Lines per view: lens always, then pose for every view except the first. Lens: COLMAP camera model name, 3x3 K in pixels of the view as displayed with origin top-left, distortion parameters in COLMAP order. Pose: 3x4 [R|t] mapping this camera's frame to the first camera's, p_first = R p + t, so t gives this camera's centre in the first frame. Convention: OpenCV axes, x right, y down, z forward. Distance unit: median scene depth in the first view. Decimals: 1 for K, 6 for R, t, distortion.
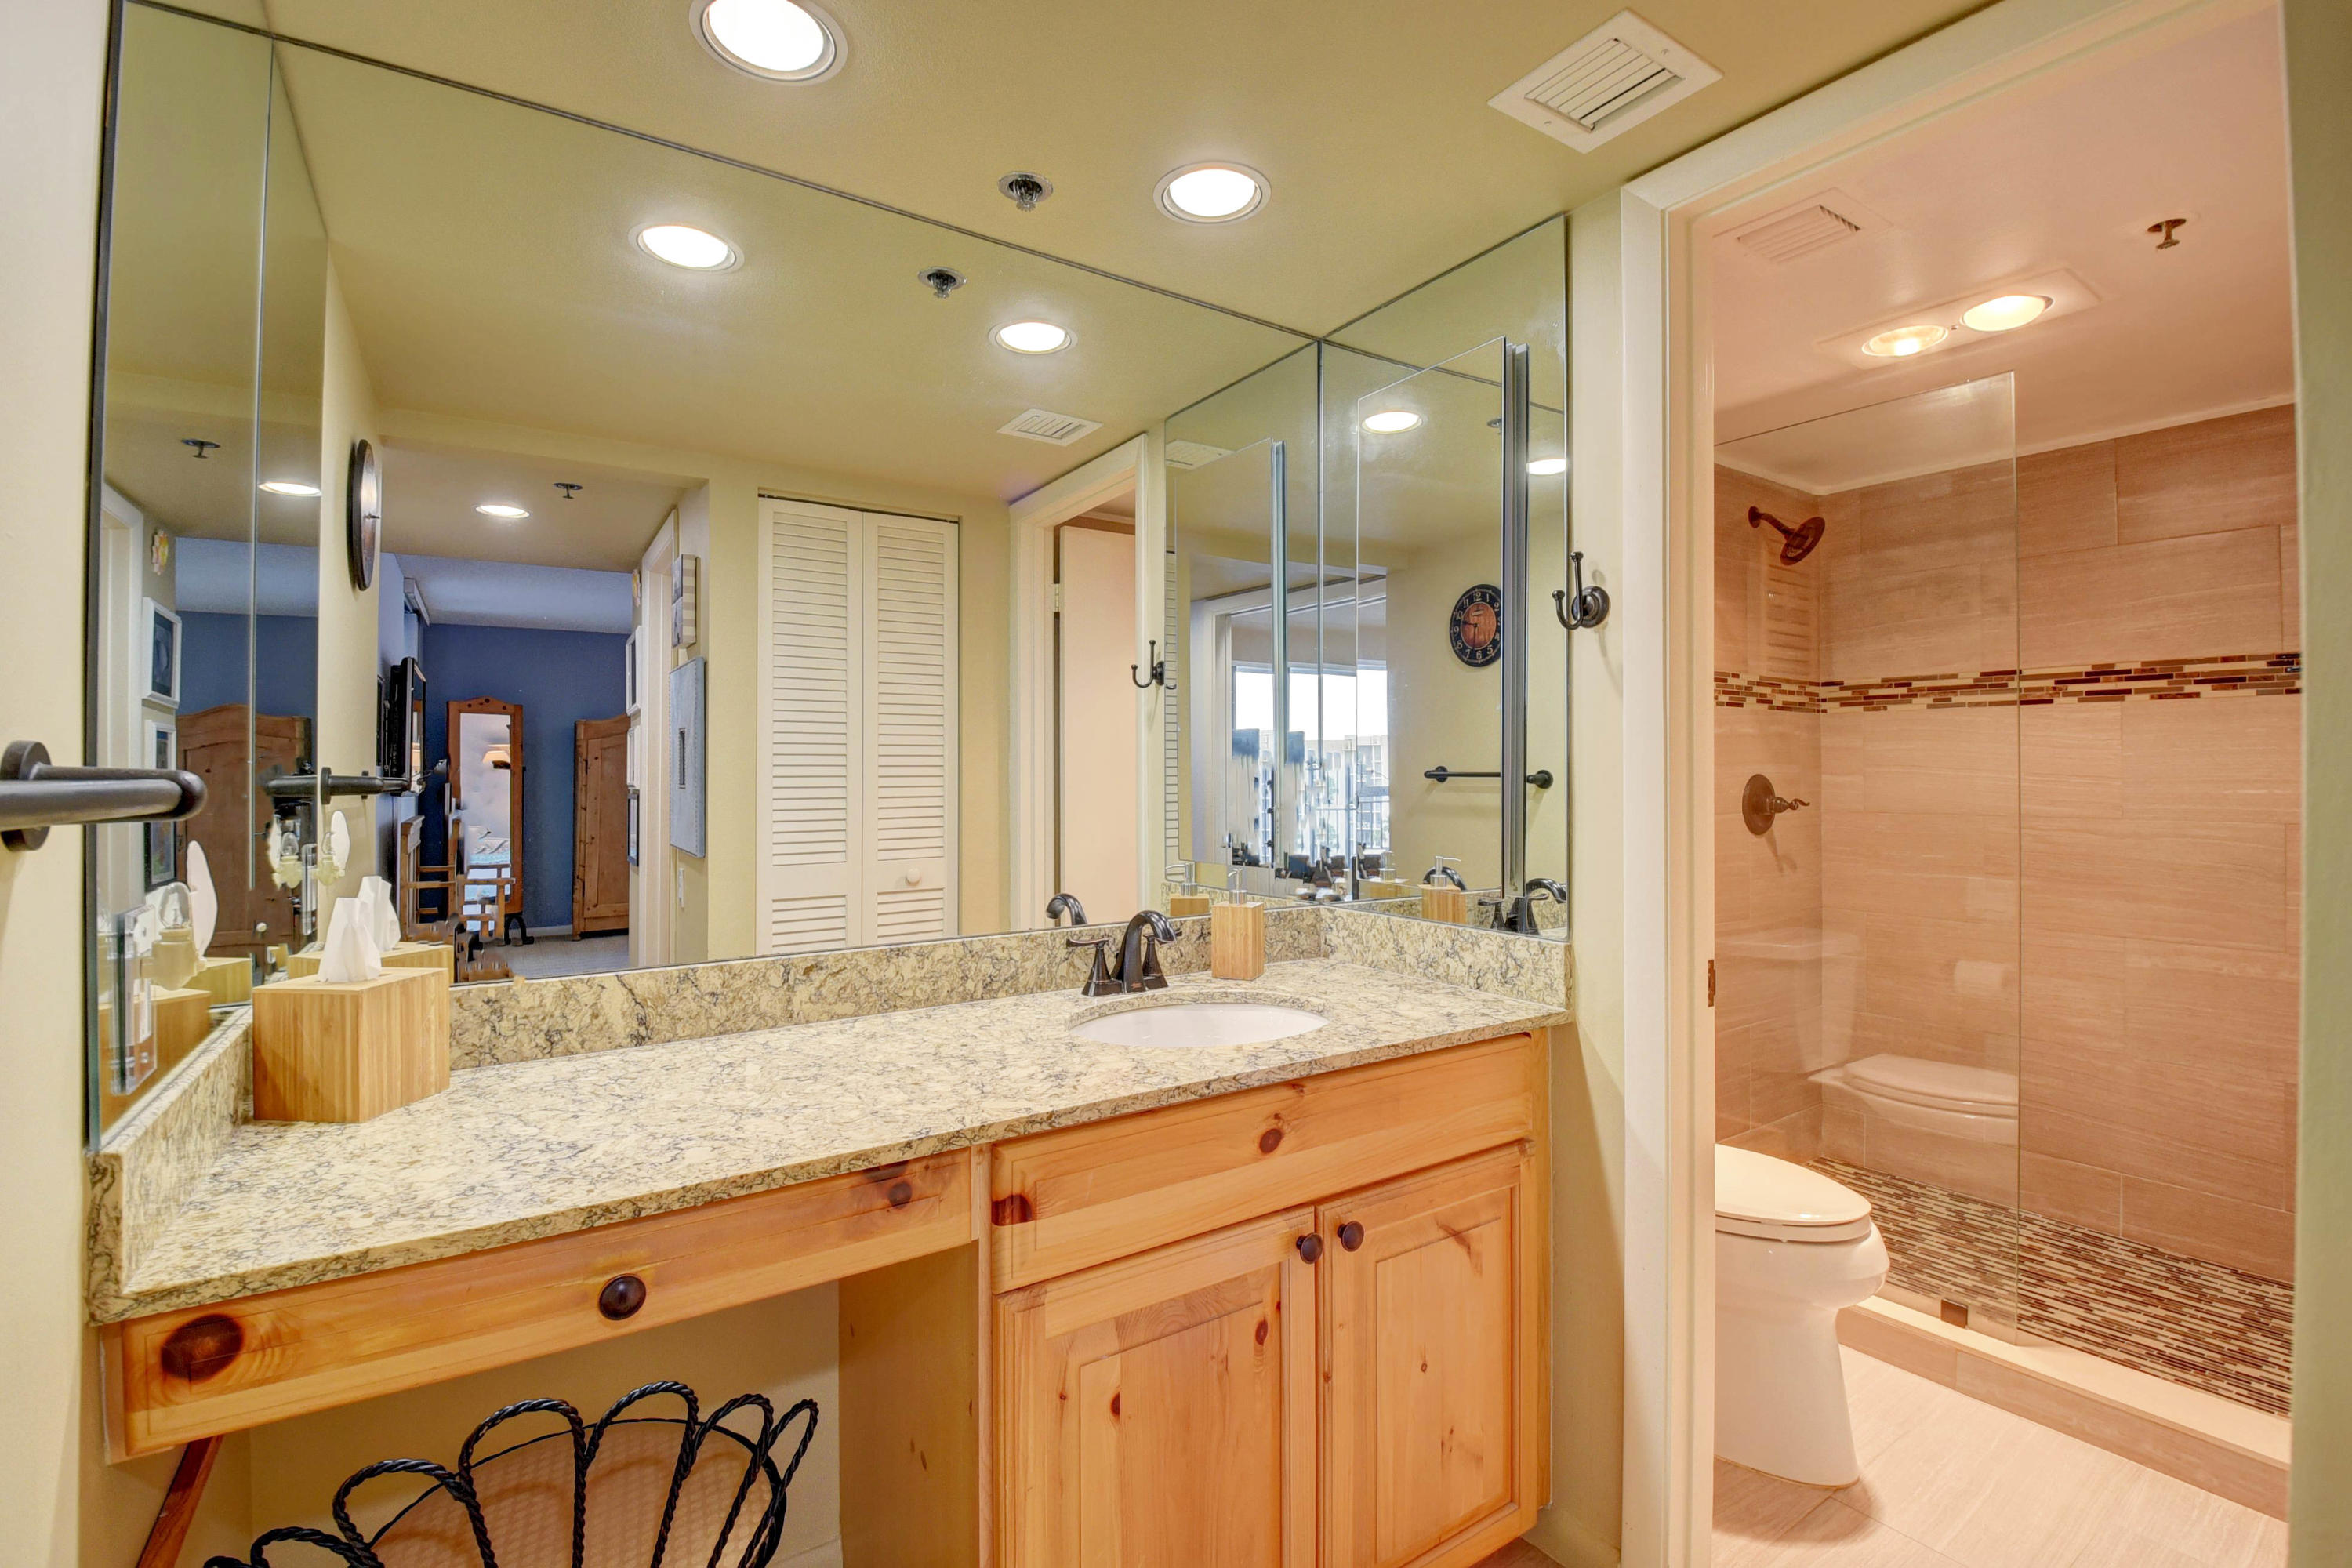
lens RADIAL K [[1040.1, 0, 1163.1], [0, 1040.1, 766.2], [0, 0, 1]] dist [-0.021285, -0.004494]
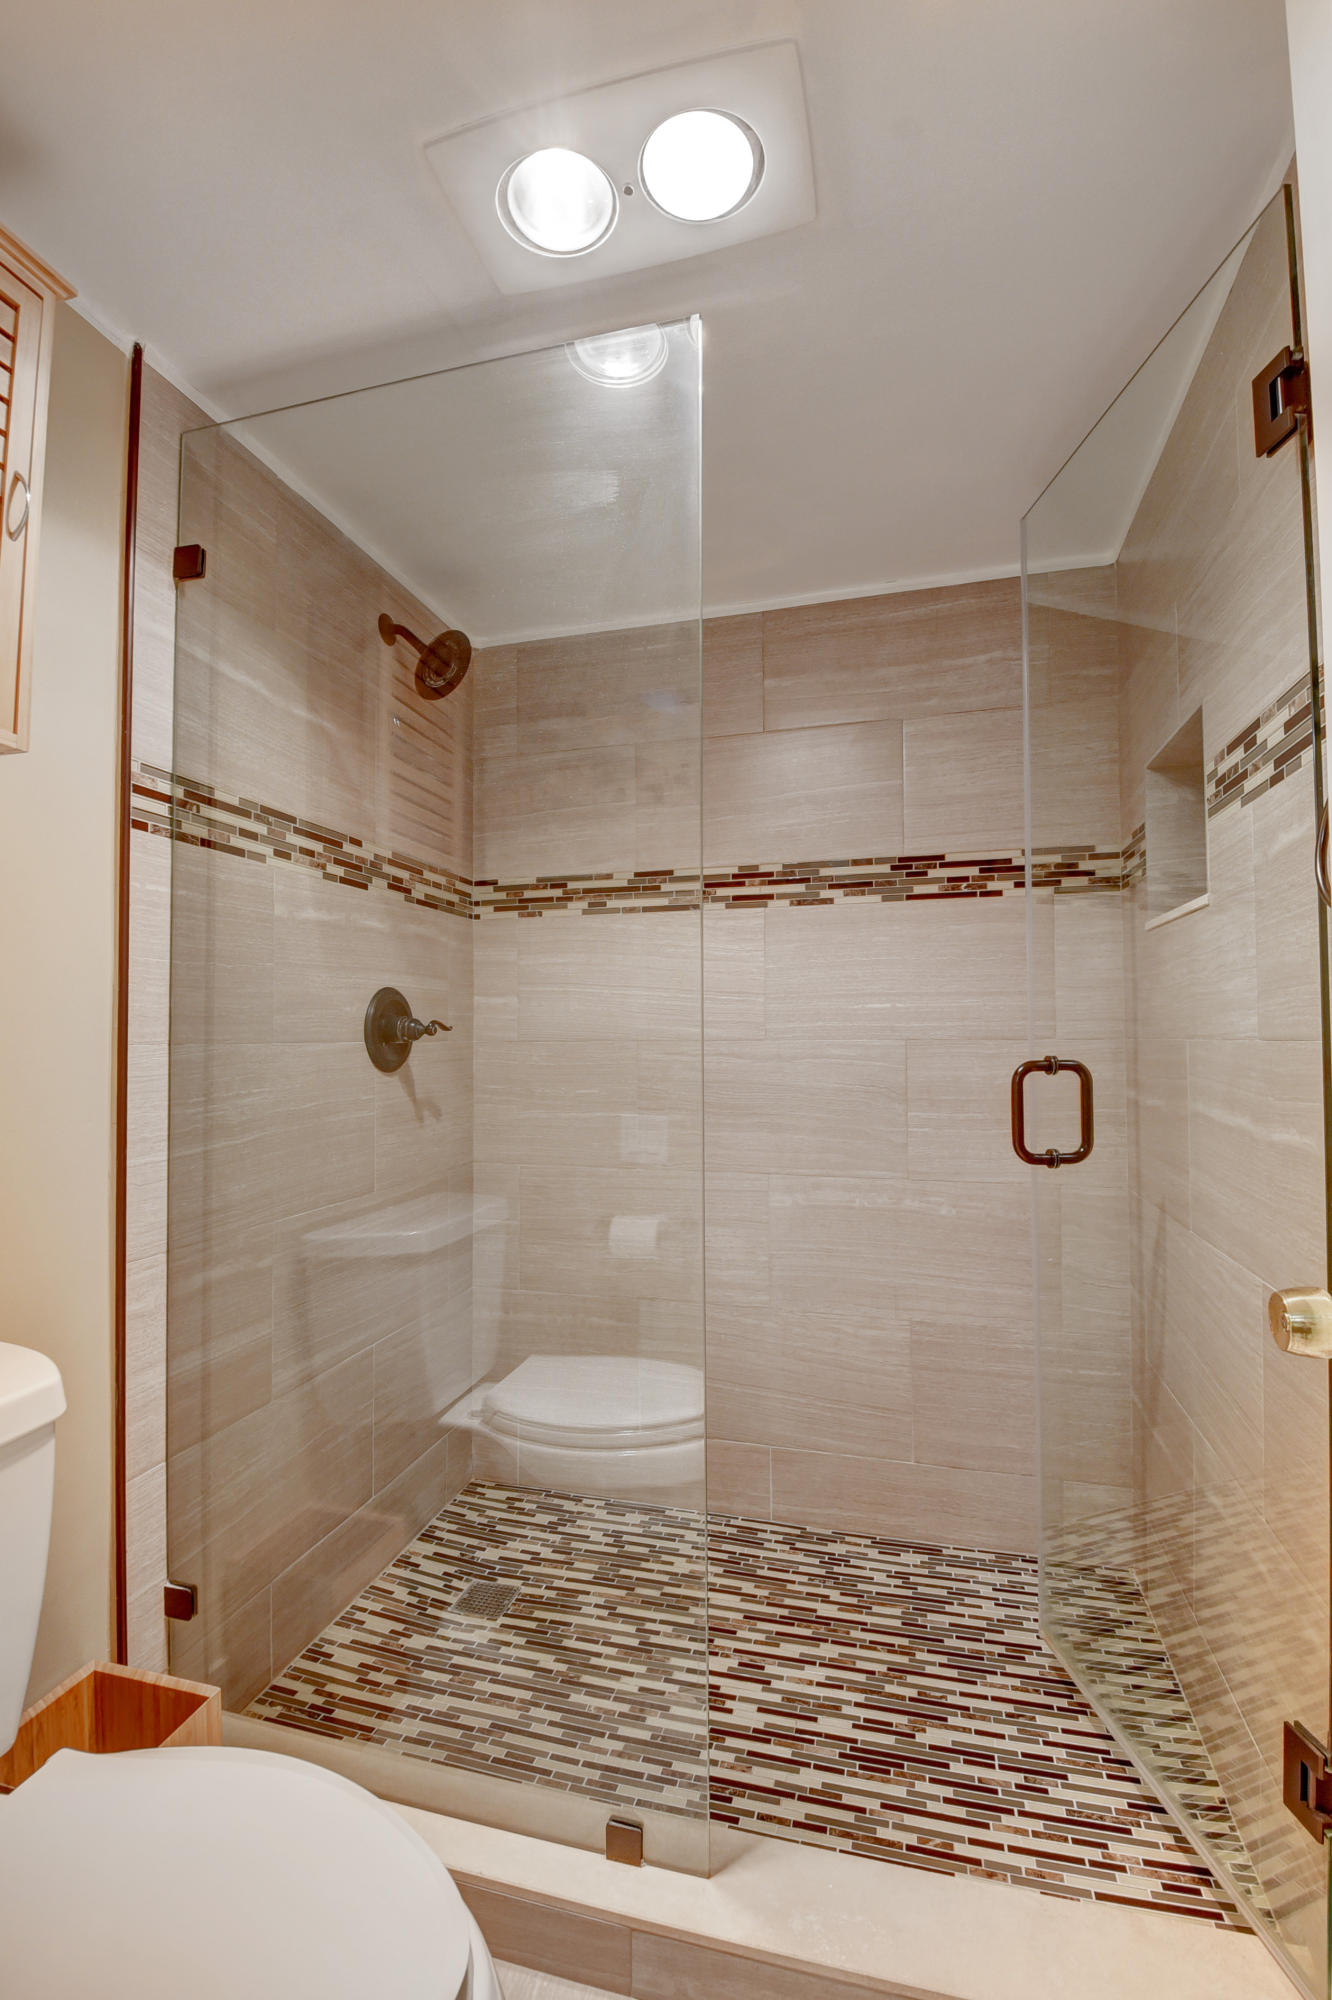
lens RADIAL K [[884.4, 0, 666.6], [0, 884.4, 1003.5], [0, 0, 1]] dist [-0.021285, -0.004494]
pose [[0.742241, 0.023449, 0.669723, 0.356122], [-0.001510, 0.999444, -0.033320, 0.045529], [-0.670132, 0.023721, 0.741863, 0.476823]]
